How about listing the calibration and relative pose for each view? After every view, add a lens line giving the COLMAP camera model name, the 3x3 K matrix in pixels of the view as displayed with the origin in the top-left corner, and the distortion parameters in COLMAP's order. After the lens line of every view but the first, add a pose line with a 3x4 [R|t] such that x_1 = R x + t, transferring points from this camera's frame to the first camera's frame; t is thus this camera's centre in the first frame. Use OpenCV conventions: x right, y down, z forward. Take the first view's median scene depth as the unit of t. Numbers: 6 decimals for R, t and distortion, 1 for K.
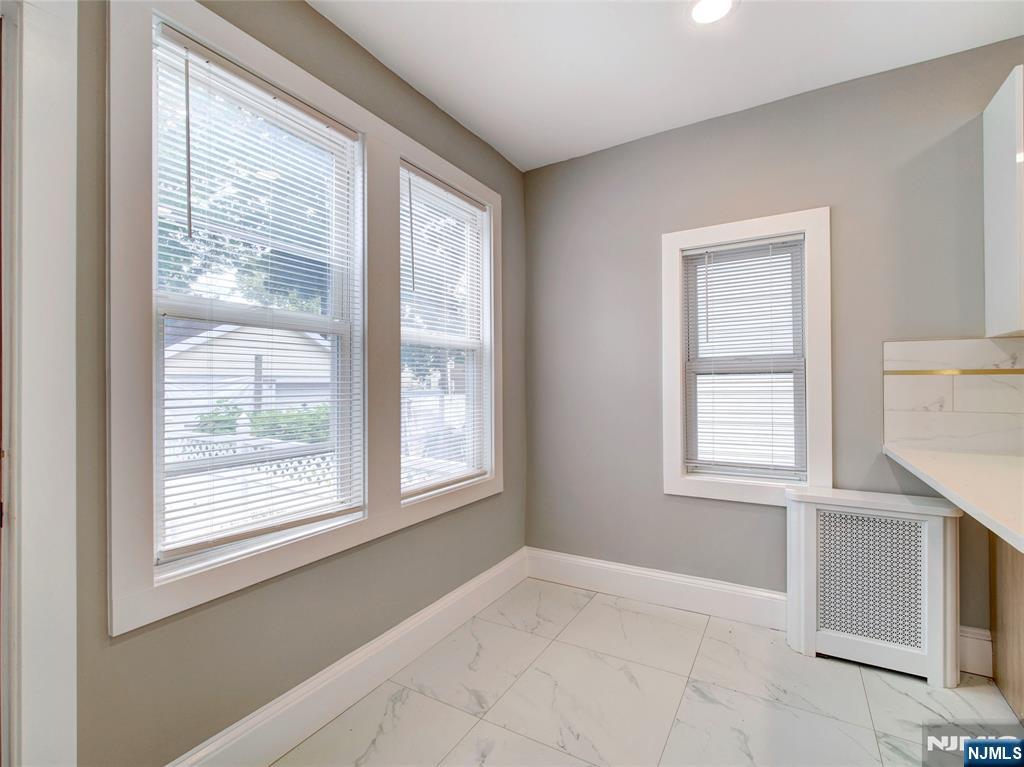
lens RADIAL K [[471.8, 0, 512.0], [0, 471.8, 383.5], [0, 0, 1]] dist [0.000364, 0.000784]
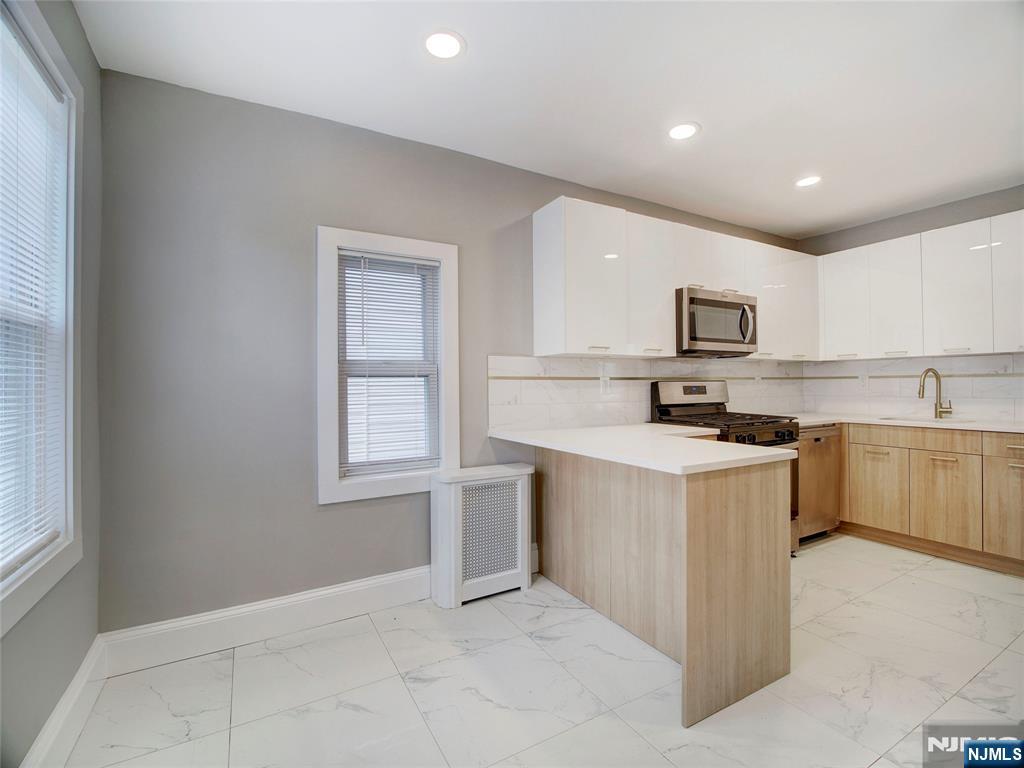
lens RADIAL K [[468.5, 0, 509.9], [0, 468.5, 379.8], [0, 0, 1]] dist [-0.012623, -0.000501]
pose [[0.501986, 0.012520, 0.864785, -0.319654], [0.000182, 0.999894, -0.014581, 0.002244], [-0.864876, 0.007477, 0.501930, 0.237675]]
